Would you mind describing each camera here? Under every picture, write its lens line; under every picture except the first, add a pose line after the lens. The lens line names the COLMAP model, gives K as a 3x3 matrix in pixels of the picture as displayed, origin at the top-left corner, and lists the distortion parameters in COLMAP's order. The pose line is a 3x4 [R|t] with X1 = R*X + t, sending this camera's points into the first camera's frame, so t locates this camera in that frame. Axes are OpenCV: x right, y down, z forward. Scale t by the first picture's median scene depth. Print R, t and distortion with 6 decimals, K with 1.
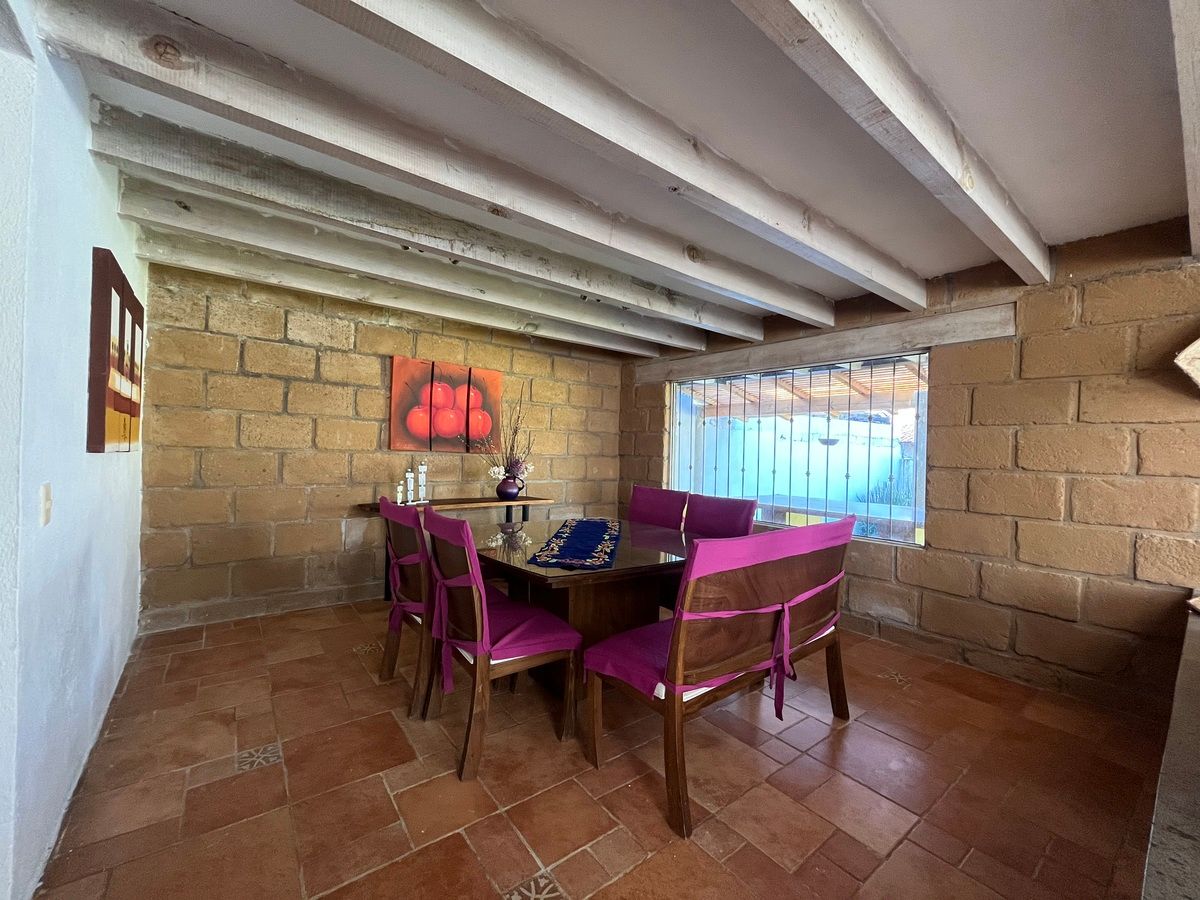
lens RADIAL K [[482.5, 0, 598.9], [0, 482.5, 448.7], [0, 0, 1]] dist [-0.004186, 0.000010]
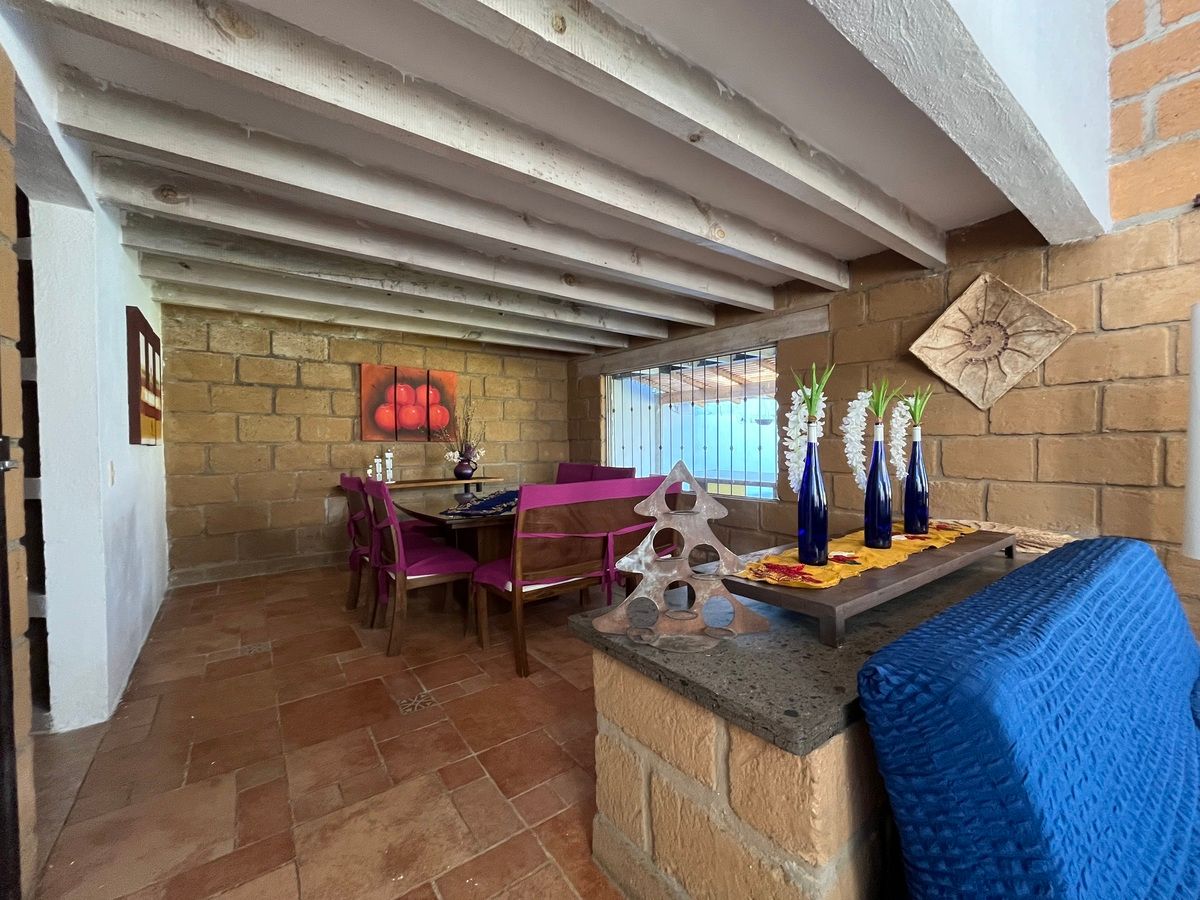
lens RADIAL K [[482.5, 0, 598.9], [0, 482.5, 448.7], [0, 0, 1]] dist [-0.004186, 0.000010]
pose [[0.999147, -0.036344, -0.019592, 0.232513], [0.036717, 0.999144, 0.019048, 0.025929], [0.018883, -0.019751, 0.999627, -0.257862]]
